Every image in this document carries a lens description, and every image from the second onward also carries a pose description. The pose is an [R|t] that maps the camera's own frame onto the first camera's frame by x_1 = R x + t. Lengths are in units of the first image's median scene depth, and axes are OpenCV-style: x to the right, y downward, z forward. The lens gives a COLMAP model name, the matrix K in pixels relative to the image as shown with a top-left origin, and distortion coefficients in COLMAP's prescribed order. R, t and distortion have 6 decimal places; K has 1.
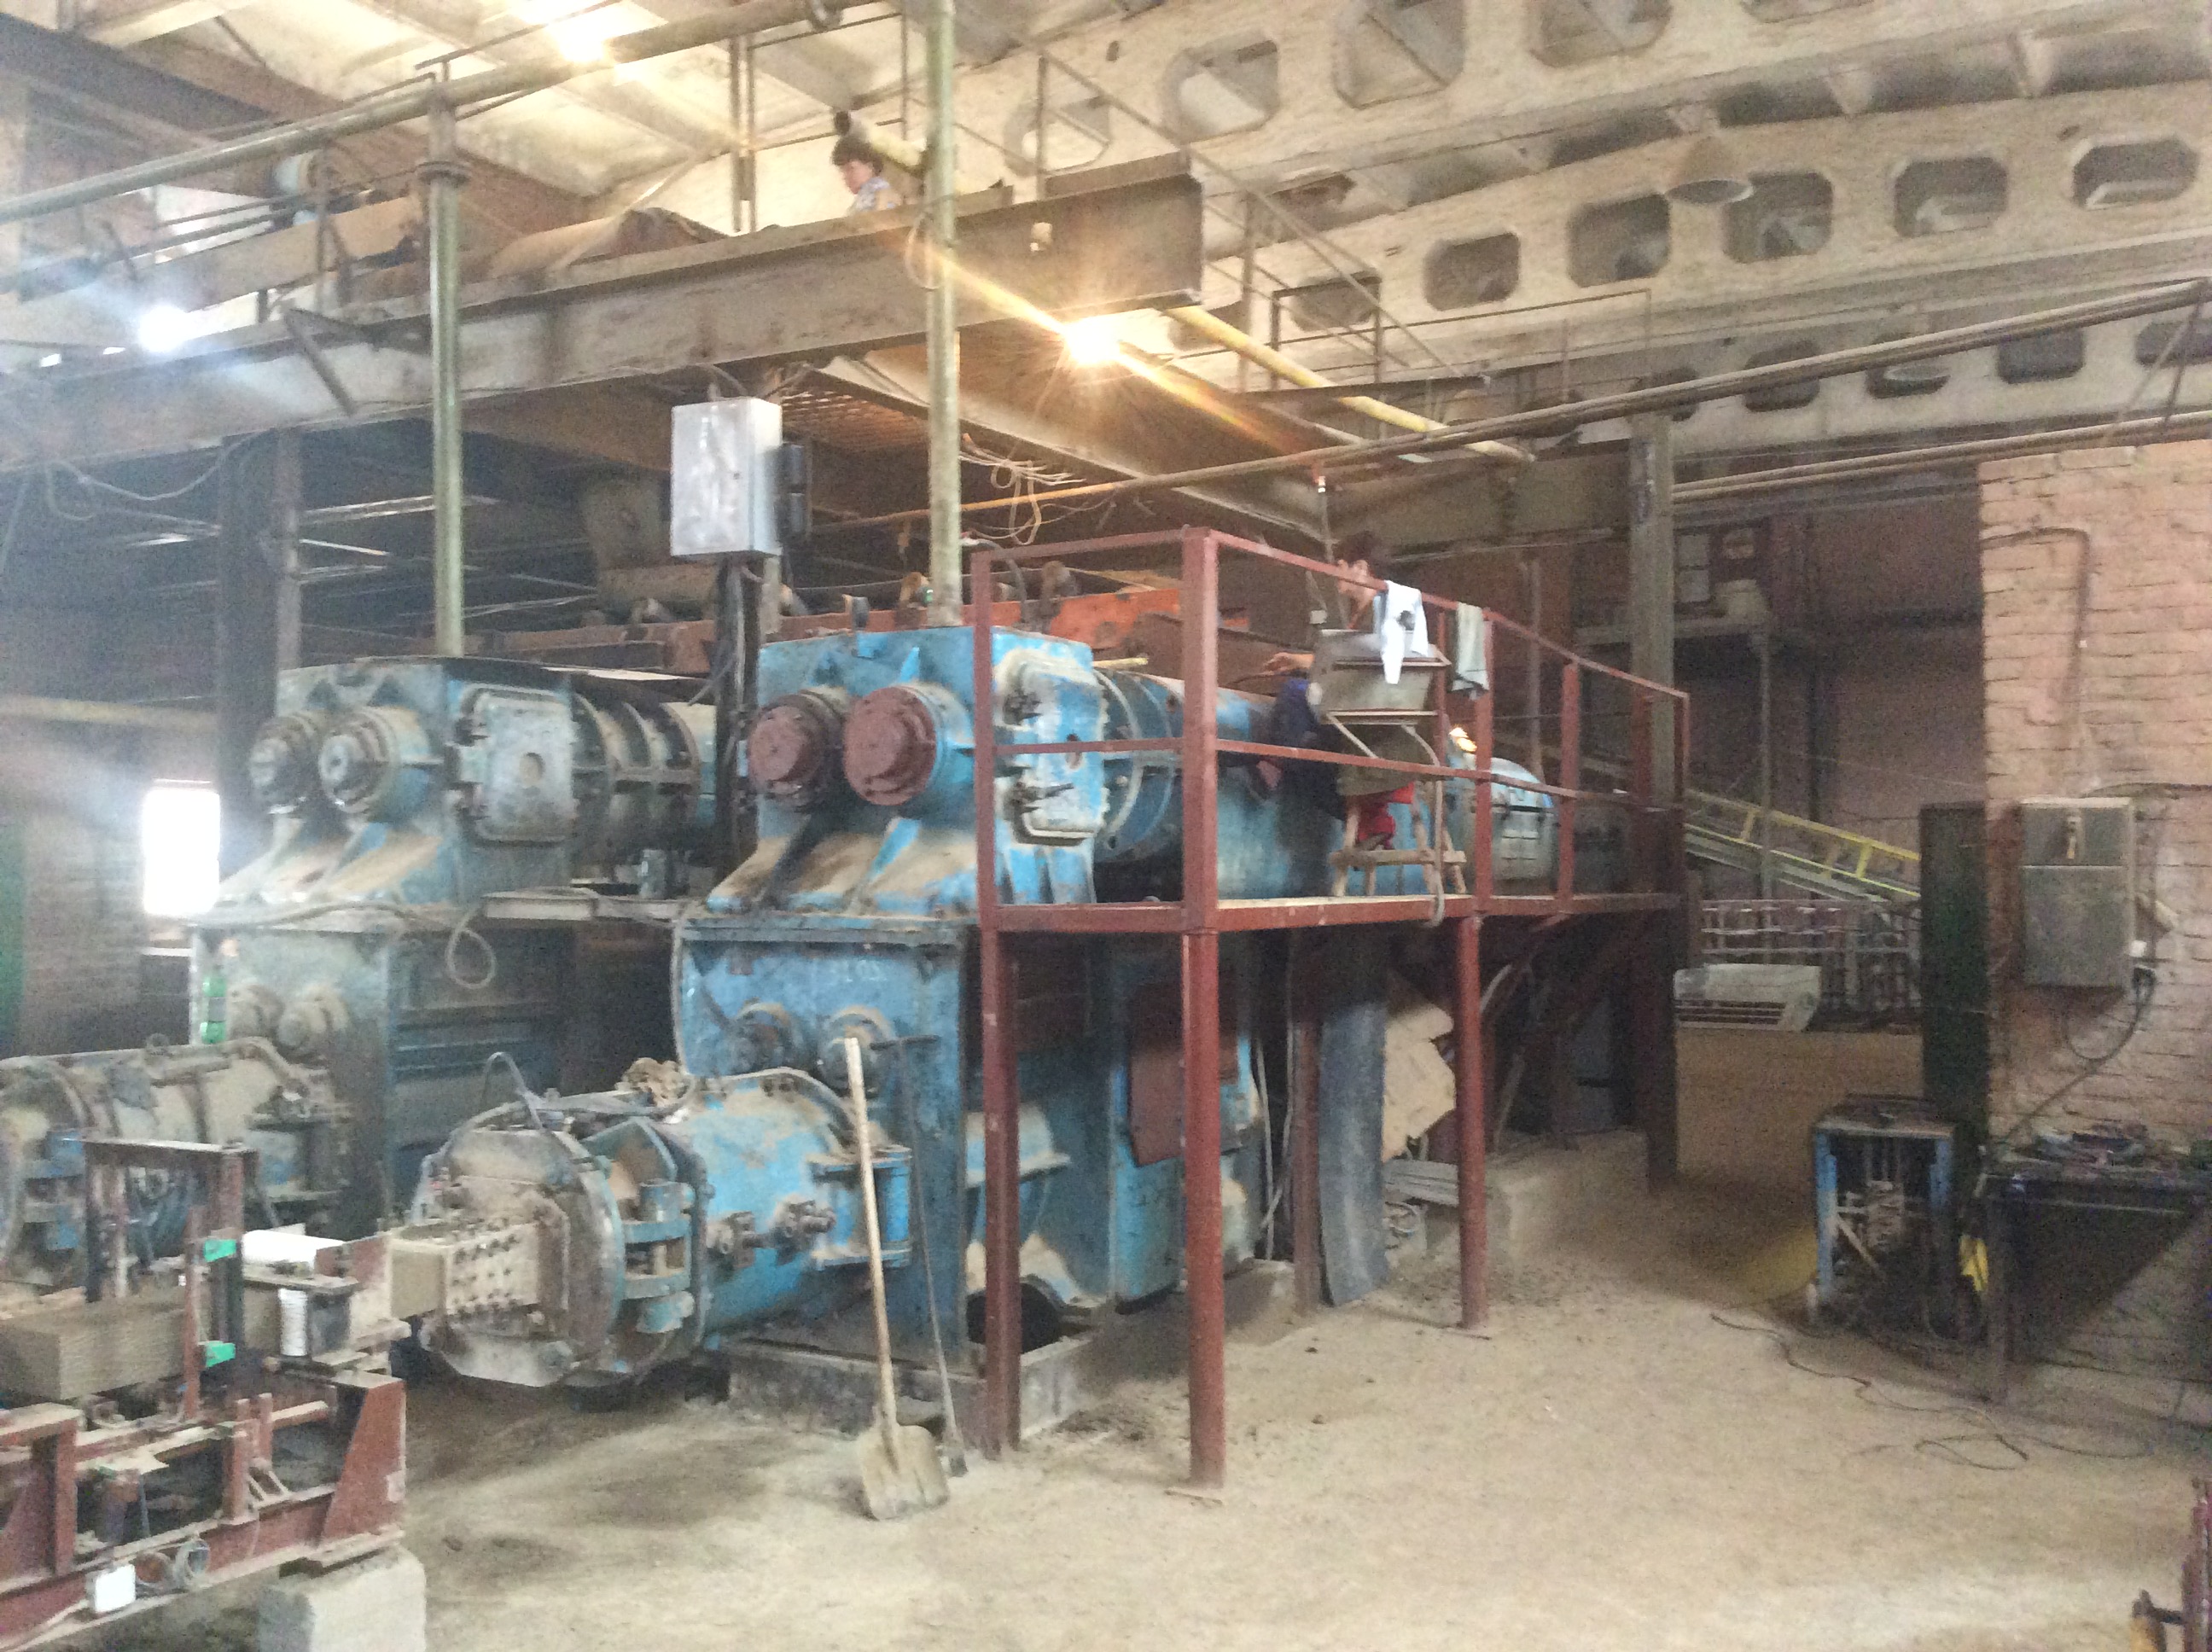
lens RADIAL K [[2064.8, 0, 1106.0], [0, 2064.8, 826.0], [0, 0, 1]] dist [-0.010873, -0.010570]
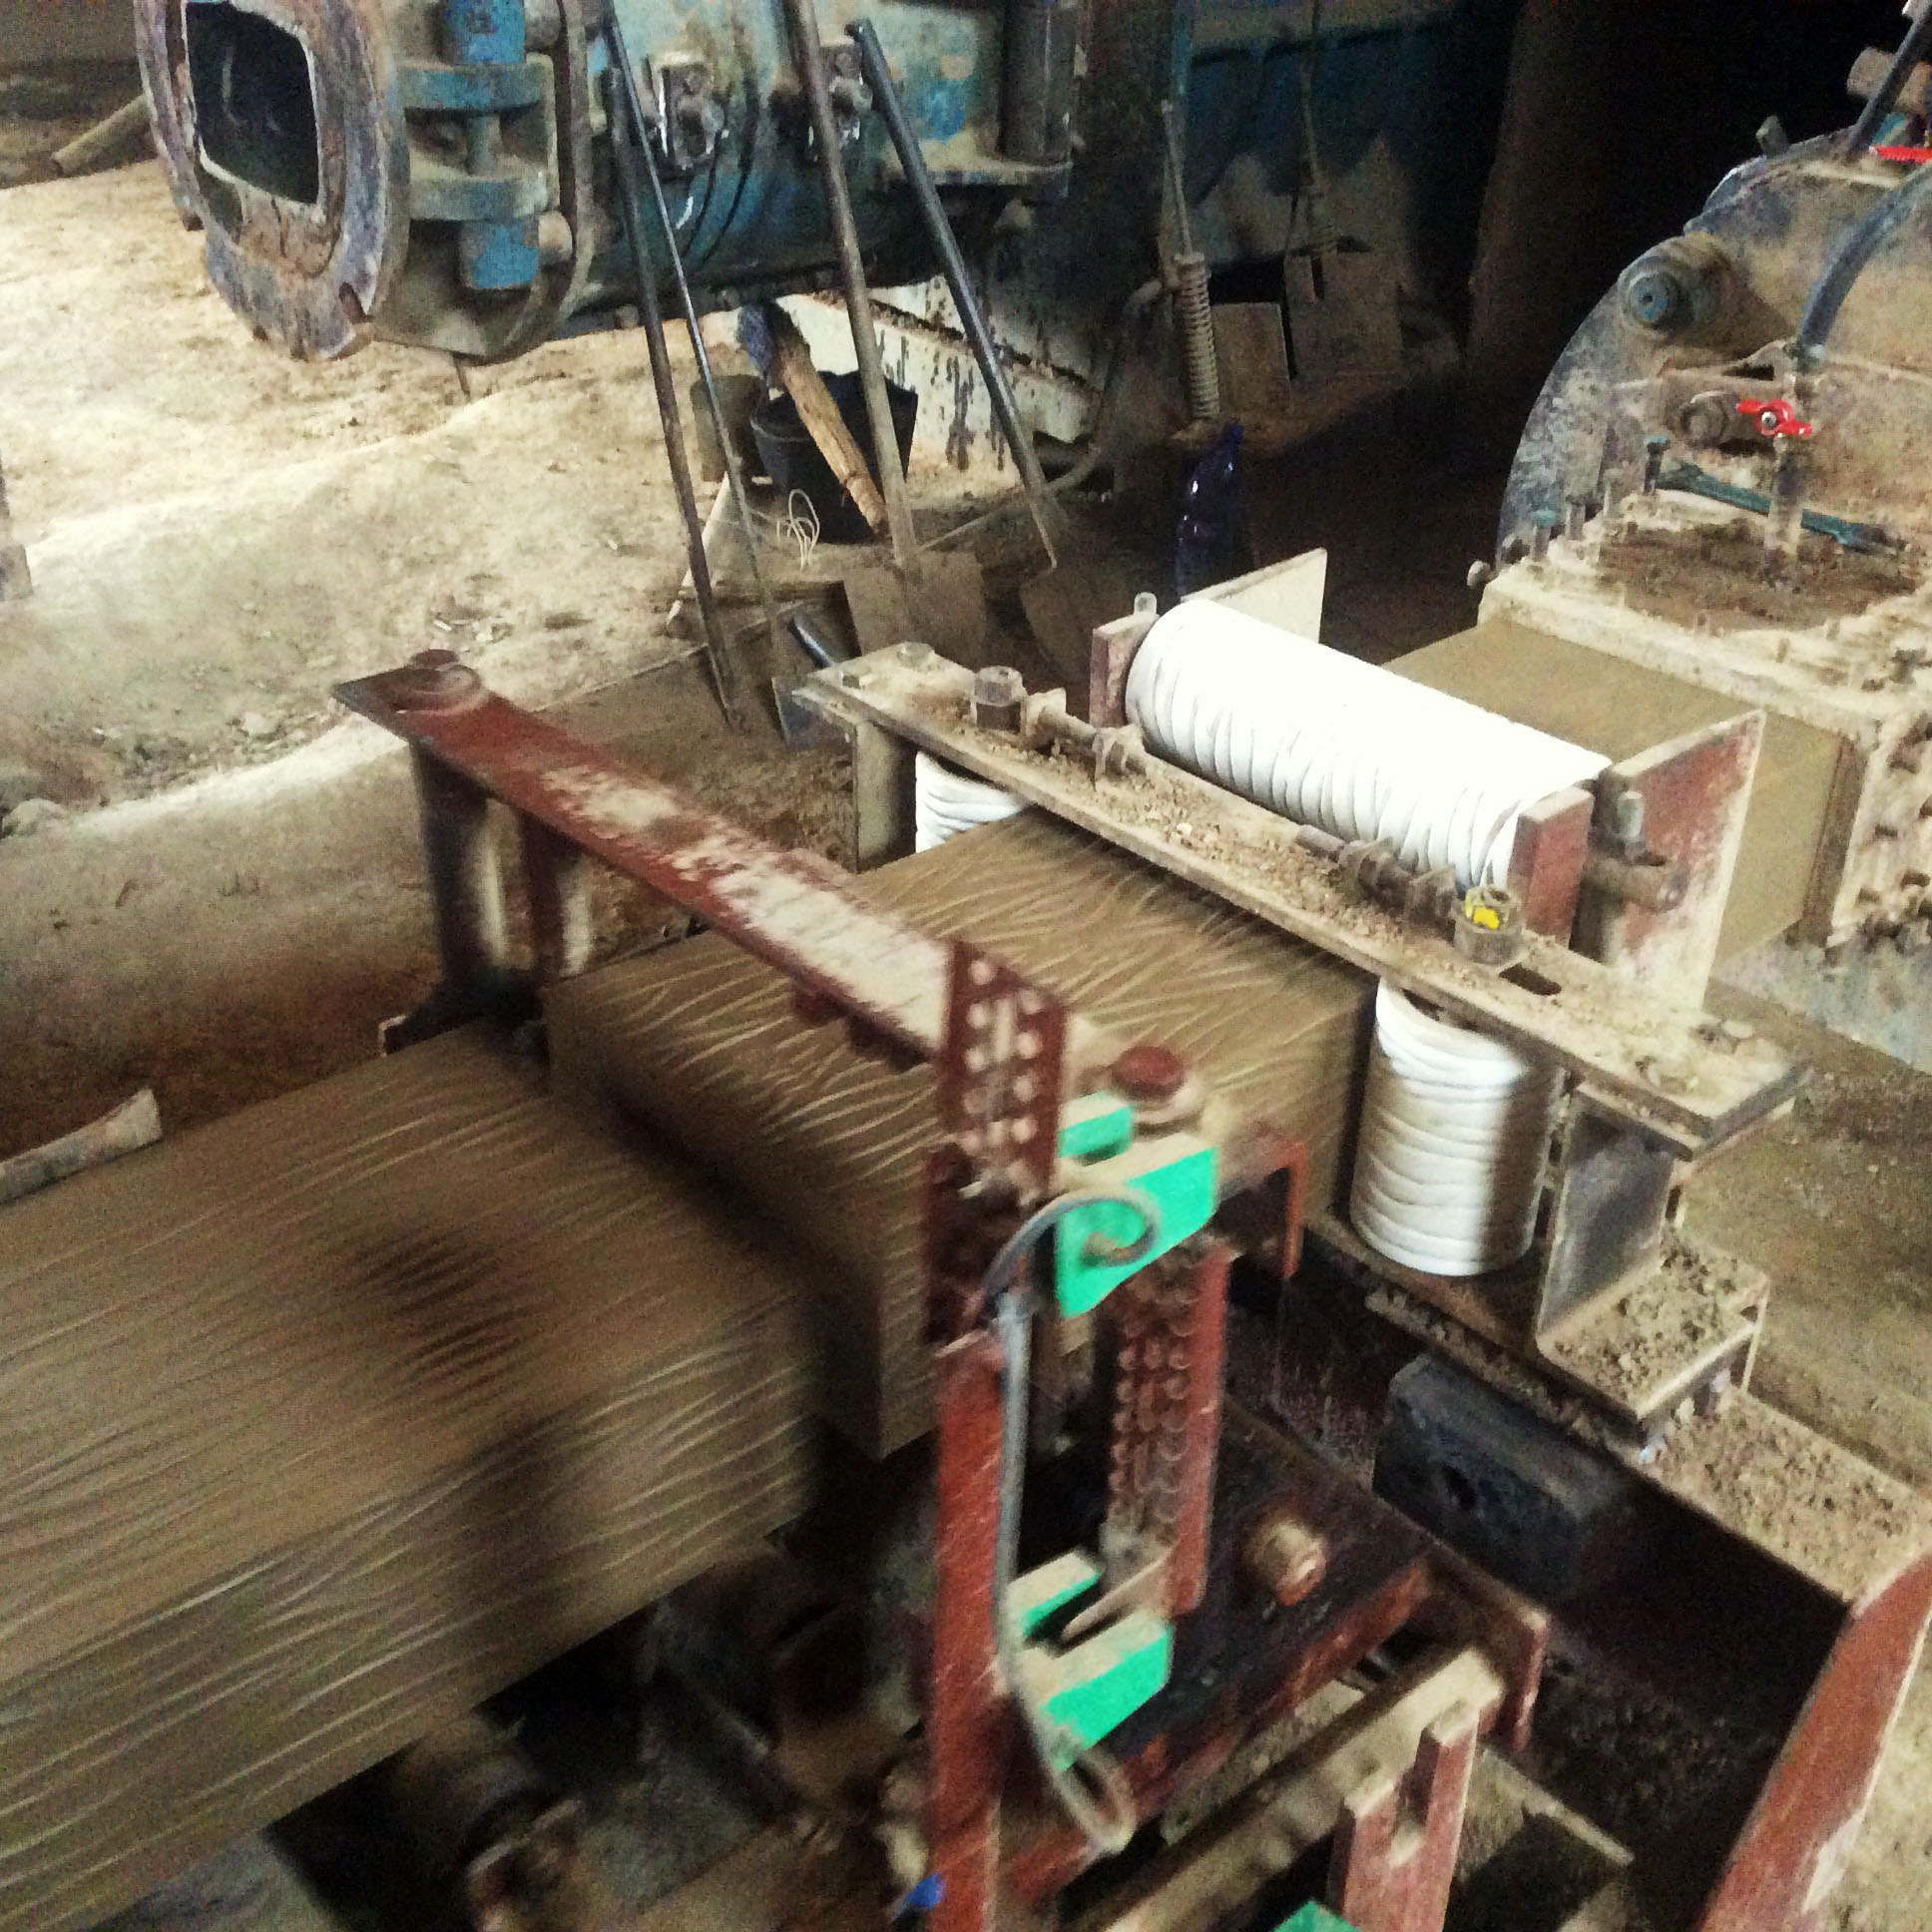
lens RADIAL K [[2344.1, 0, 966.0], [0, 2344.1, 966.0], [0, 0, 1]] dist [0.163779, -0.370801]
pose [[0.955722, 0.175291, -0.236366, -0.272041], [-0.025681, 0.849841, 0.526412, 0.062396], [0.293149, -0.497034, 0.816713, 0.551428]]
